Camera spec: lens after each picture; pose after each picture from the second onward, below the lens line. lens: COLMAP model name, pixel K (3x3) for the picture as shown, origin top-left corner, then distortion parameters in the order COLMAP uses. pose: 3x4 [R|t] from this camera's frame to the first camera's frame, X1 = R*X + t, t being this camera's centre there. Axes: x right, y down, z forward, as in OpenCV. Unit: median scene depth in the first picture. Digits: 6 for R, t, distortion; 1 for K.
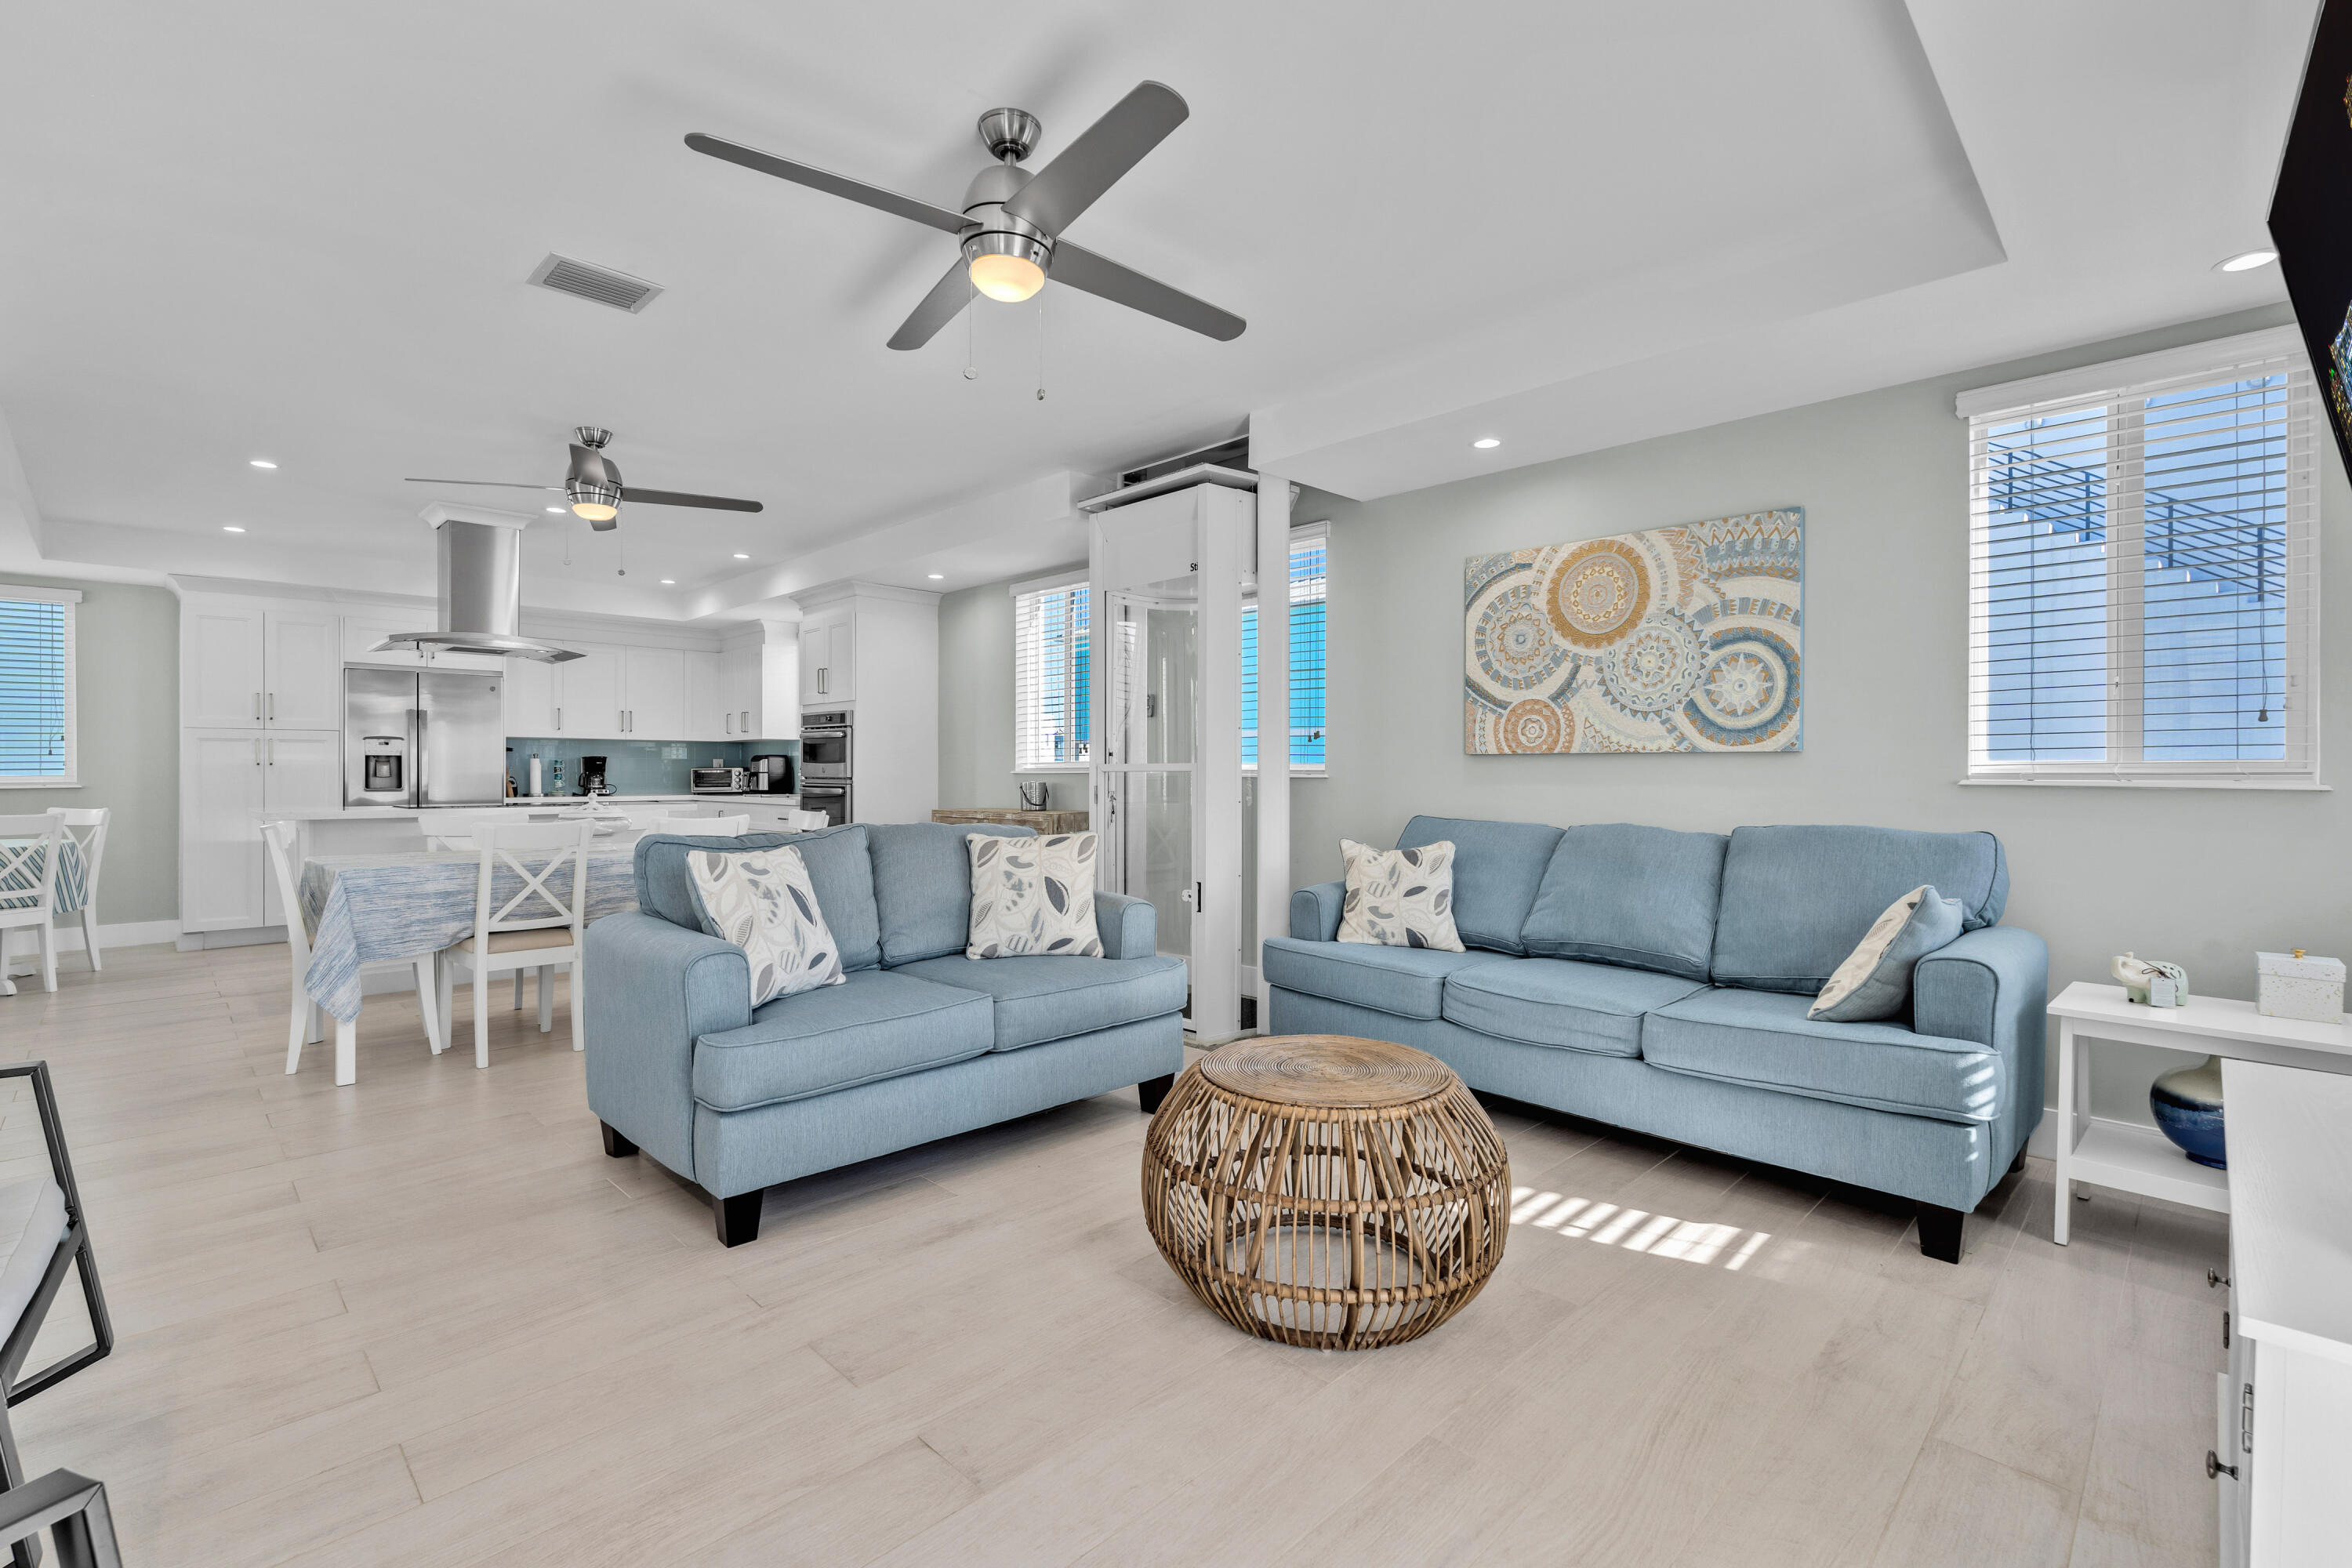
lens RADIAL K [[1045.4, 0, 1161.2], [0, 1045.4, 770.2], [0, 0, 1]] dist [-0.000583, -0.001213]
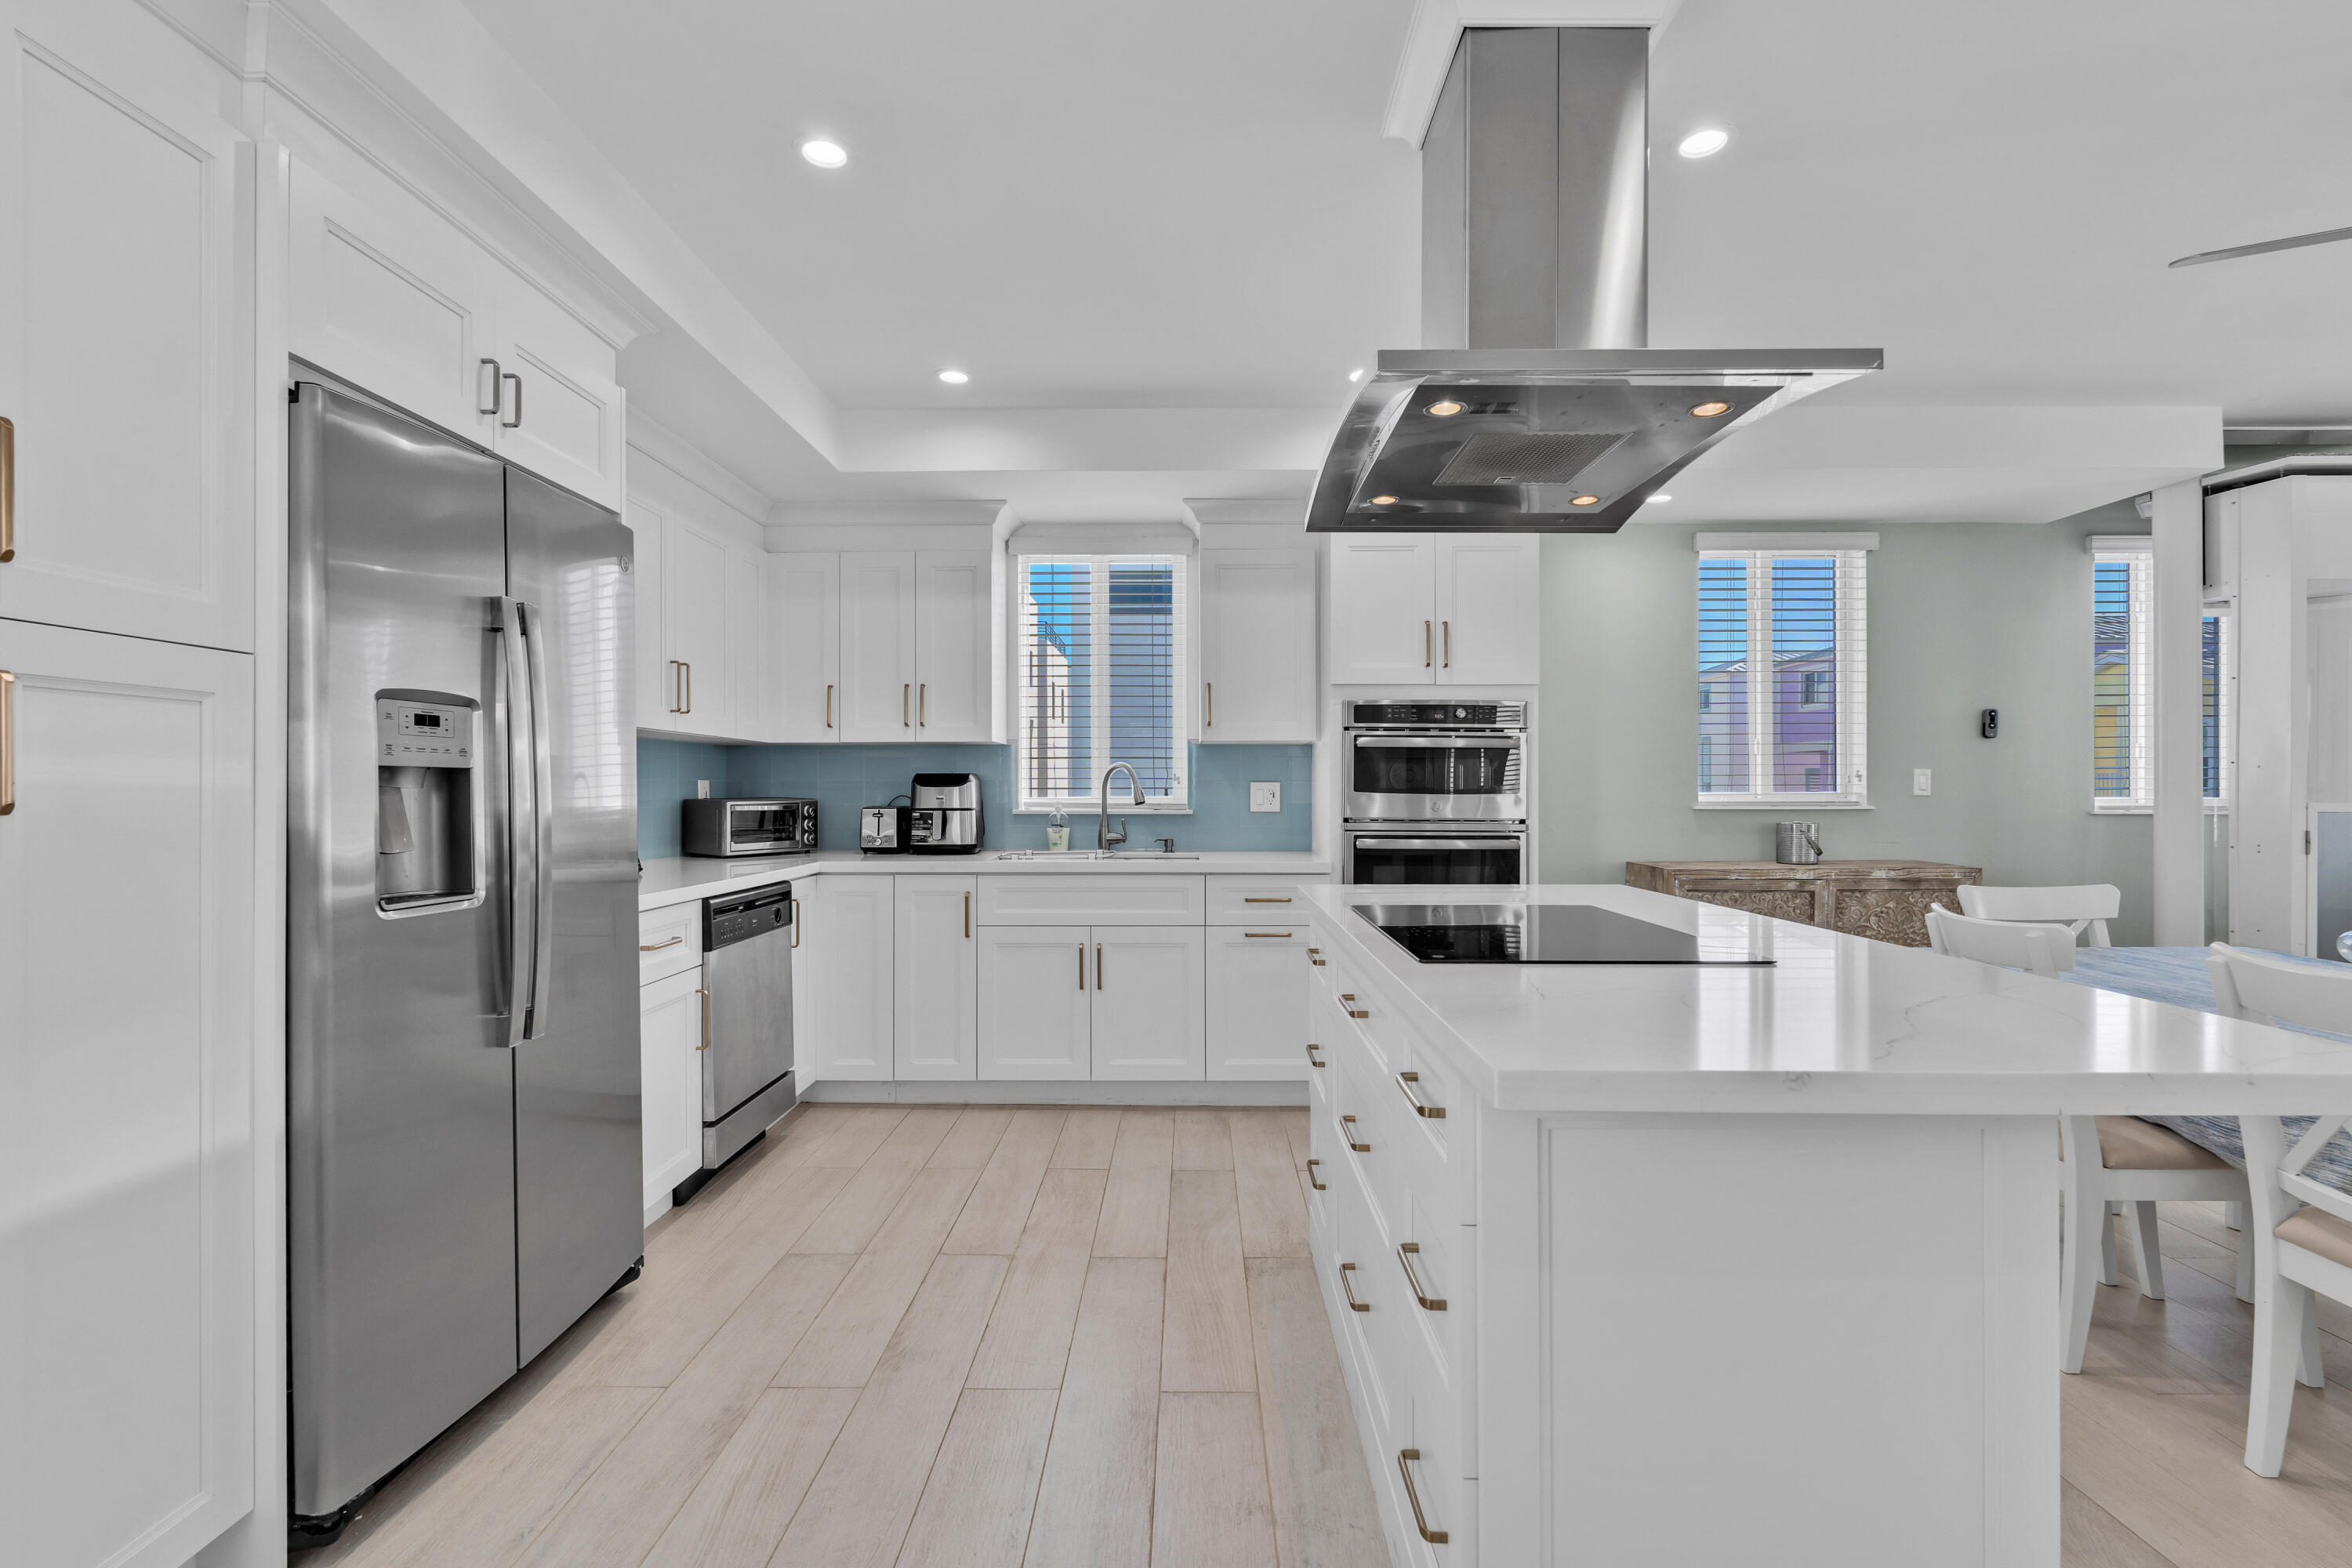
lens RADIAL K [[1045.4, 0, 1171.4], [0, 1045.4, 782.0], [0, 0, 1]] dist [-0.000583, -0.001213]
pose [[0.711909, 0.005720, 0.702249, -0.830200], [-0.000302, 0.999969, -0.007838, -0.009064], [-0.702272, 0.005368, 0.711889, 0.727013]]
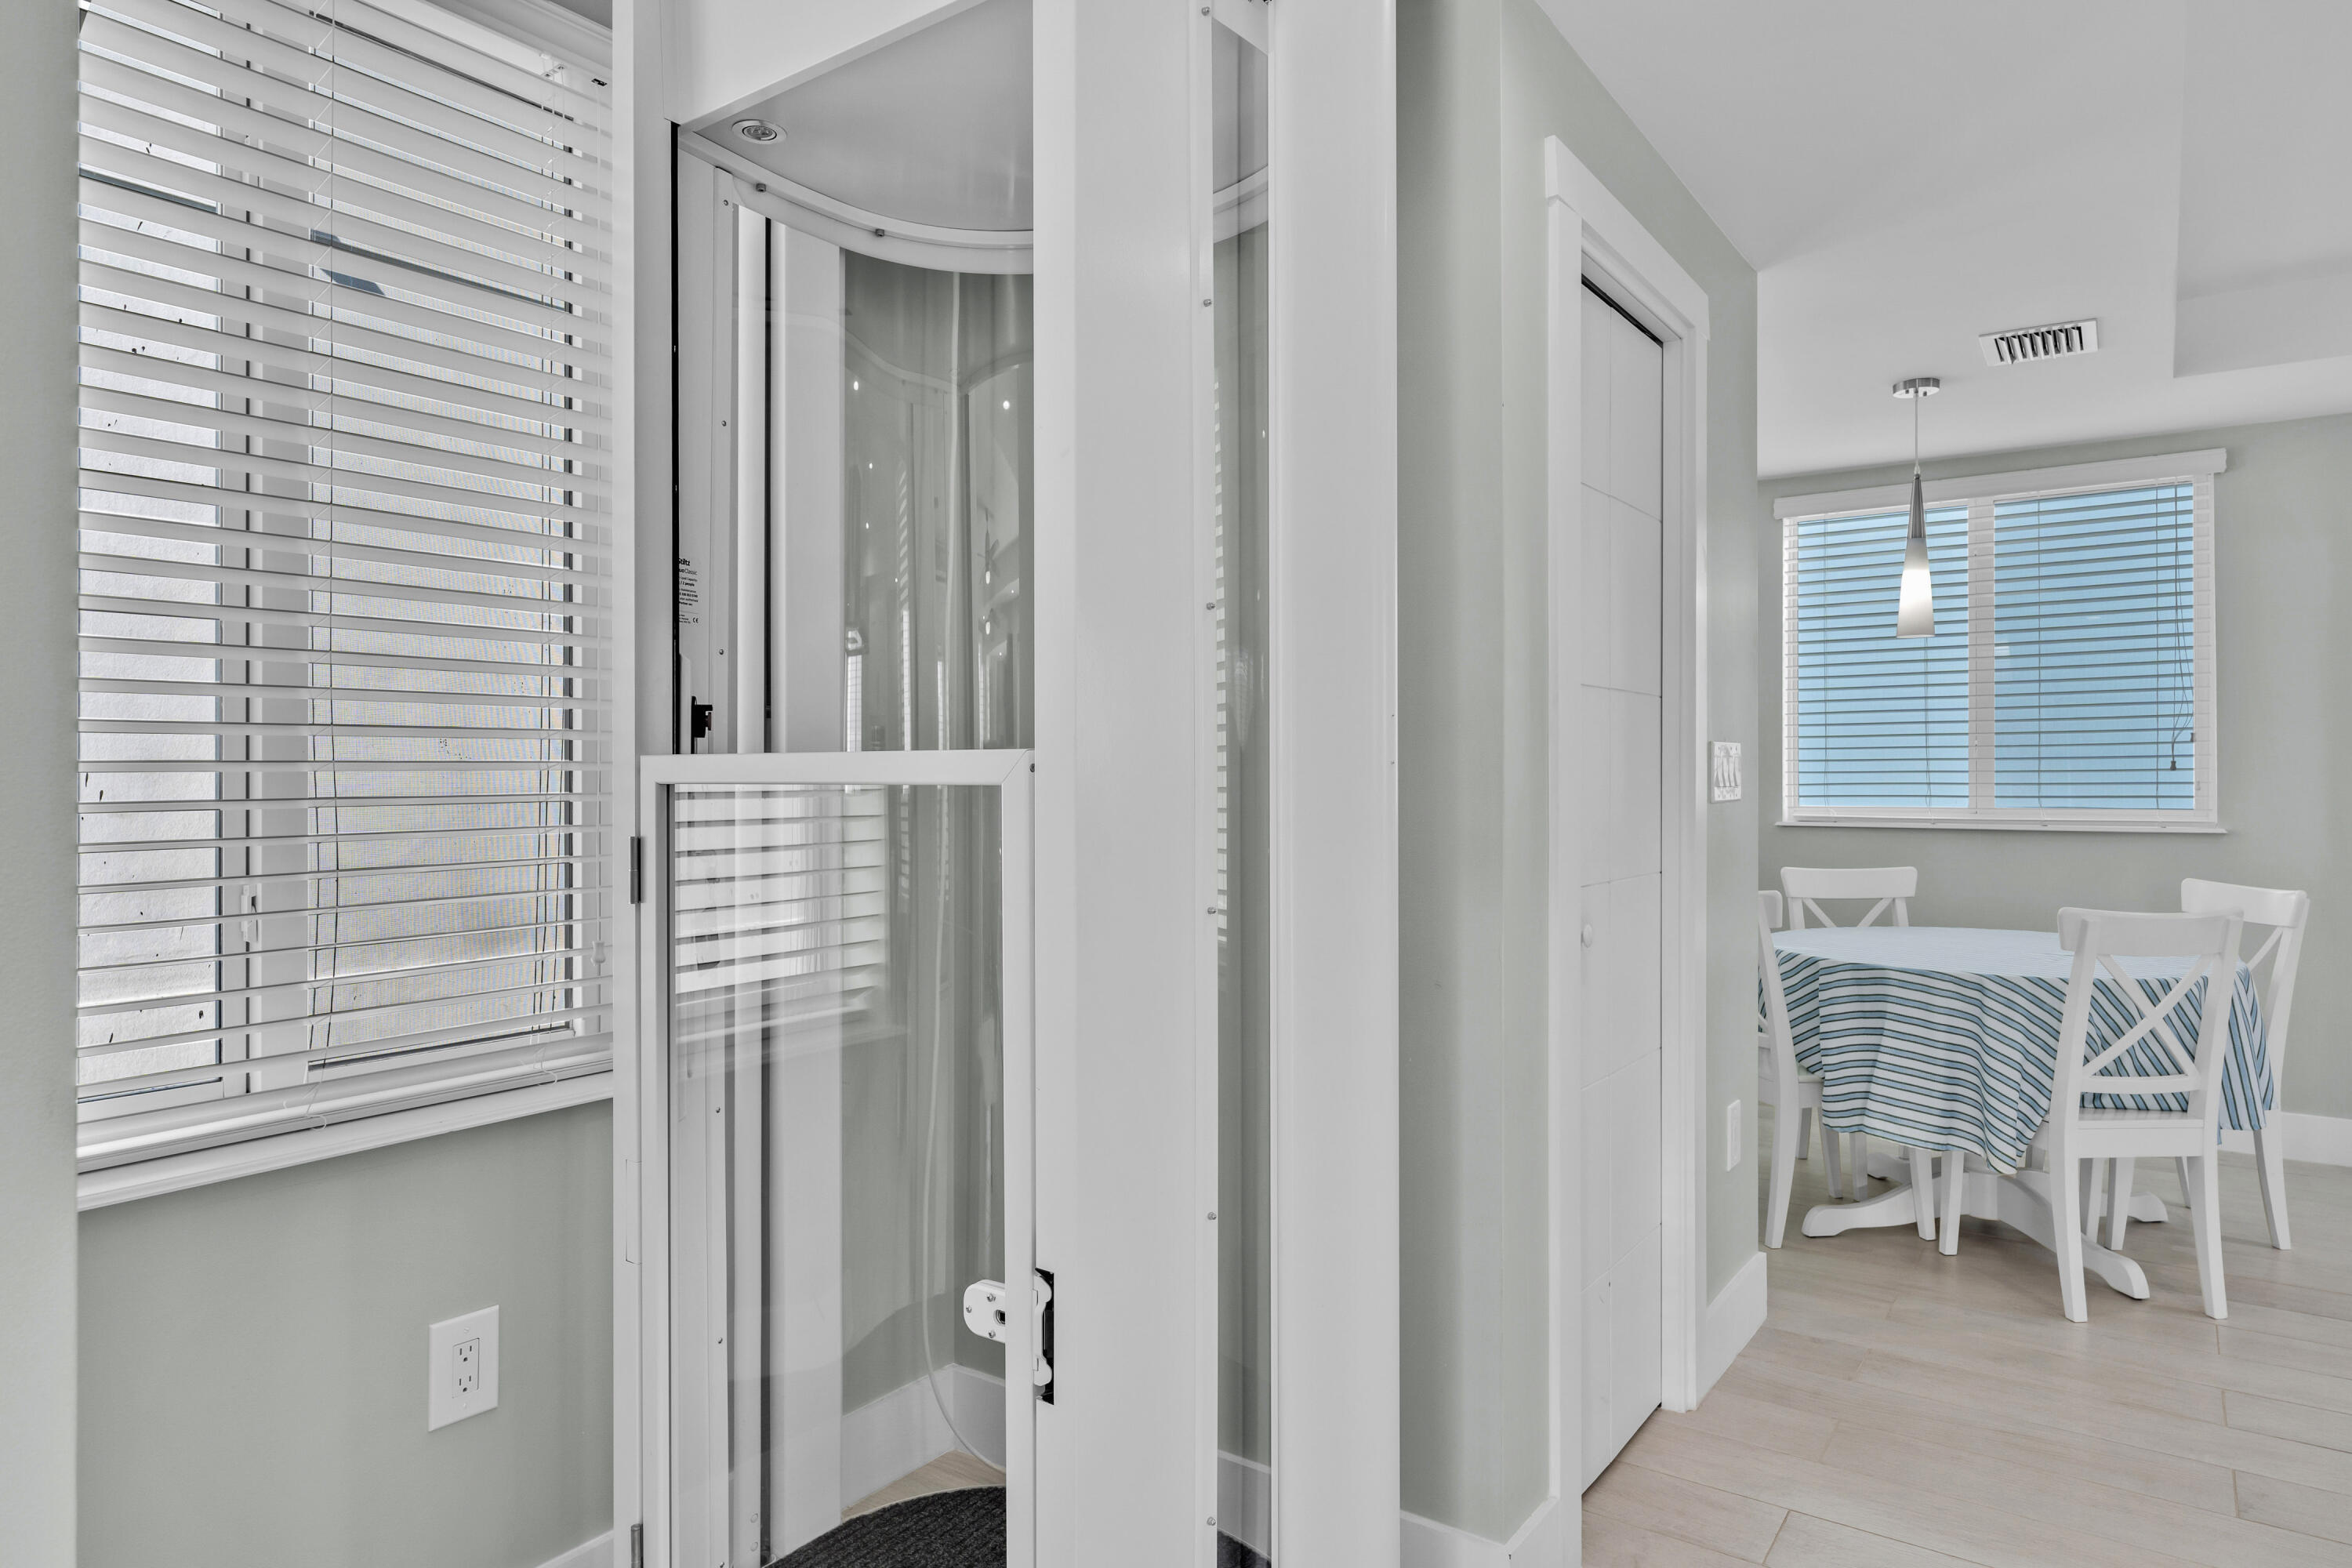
lens RADIAL K [[1396.9, 0, 1176.1], [0, 1396.9, 773.0], [0, 0, 1]] dist [0.003194, -0.002746]
pose [[0.175160, 0.002380, -0.984537, -0.440808], [-0.001800, 0.999996, 0.002097, -0.012674], [0.984538, 0.001405, 0.175164, 0.365874]]
